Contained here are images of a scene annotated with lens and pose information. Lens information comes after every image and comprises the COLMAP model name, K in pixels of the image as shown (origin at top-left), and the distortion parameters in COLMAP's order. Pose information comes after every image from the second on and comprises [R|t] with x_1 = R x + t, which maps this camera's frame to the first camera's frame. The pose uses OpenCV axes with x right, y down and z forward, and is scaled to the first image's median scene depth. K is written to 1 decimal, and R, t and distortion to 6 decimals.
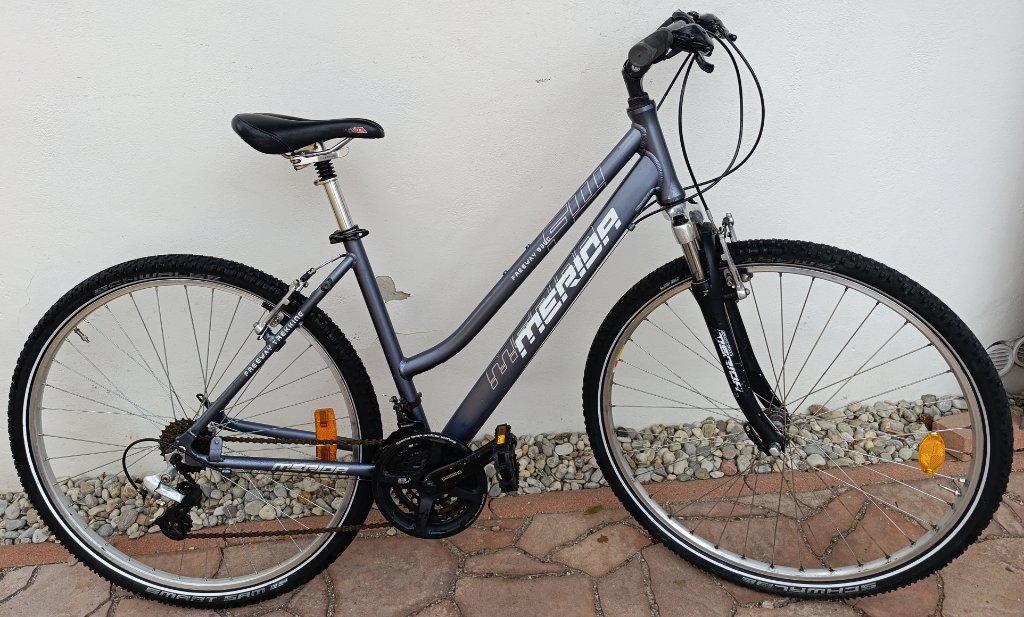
lens RADIAL K [[752.5, 0, 498.5], [0, 752.5, 221.4], [0, 0, 1]] dist [0.066265, -0.101118]
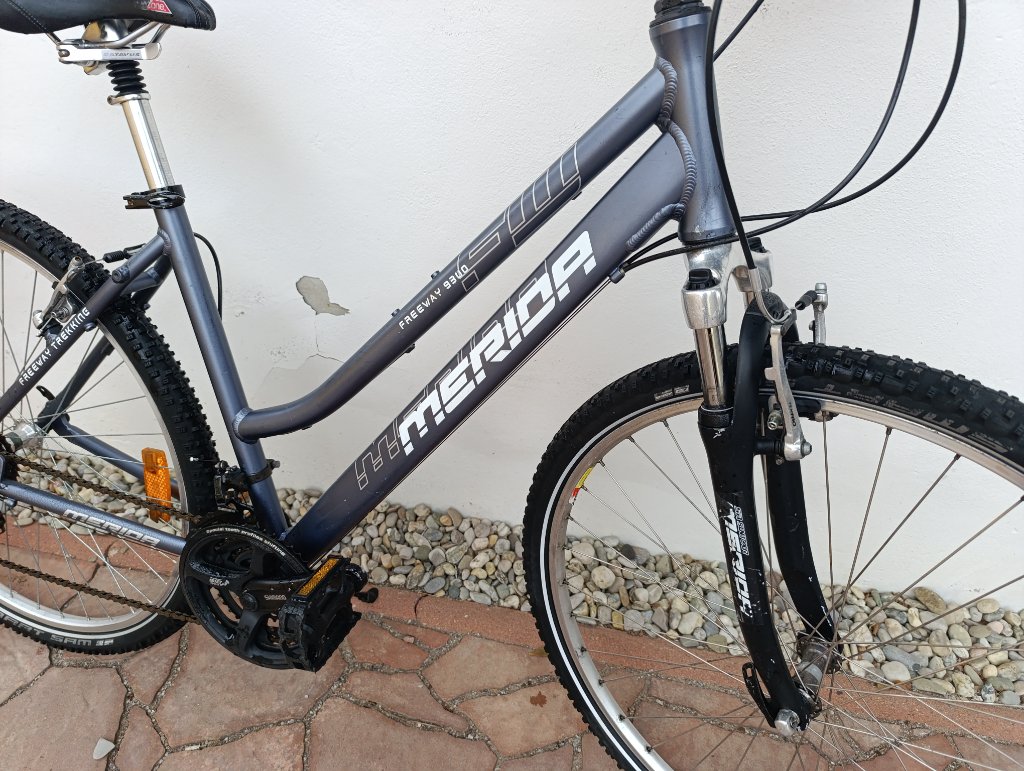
lens RADIAL K [[710.3, 0, 512.0], [0, 710.3, 385.5], [0, 0, 1]] dist [0.040808, -0.047953]
pose [[0.956473, 0.218894, -0.192991, 0.214158], [-0.171484, 0.956695, 0.235218, -0.022476], [0.236121, -0.191885, 0.952590, 0.491343]]
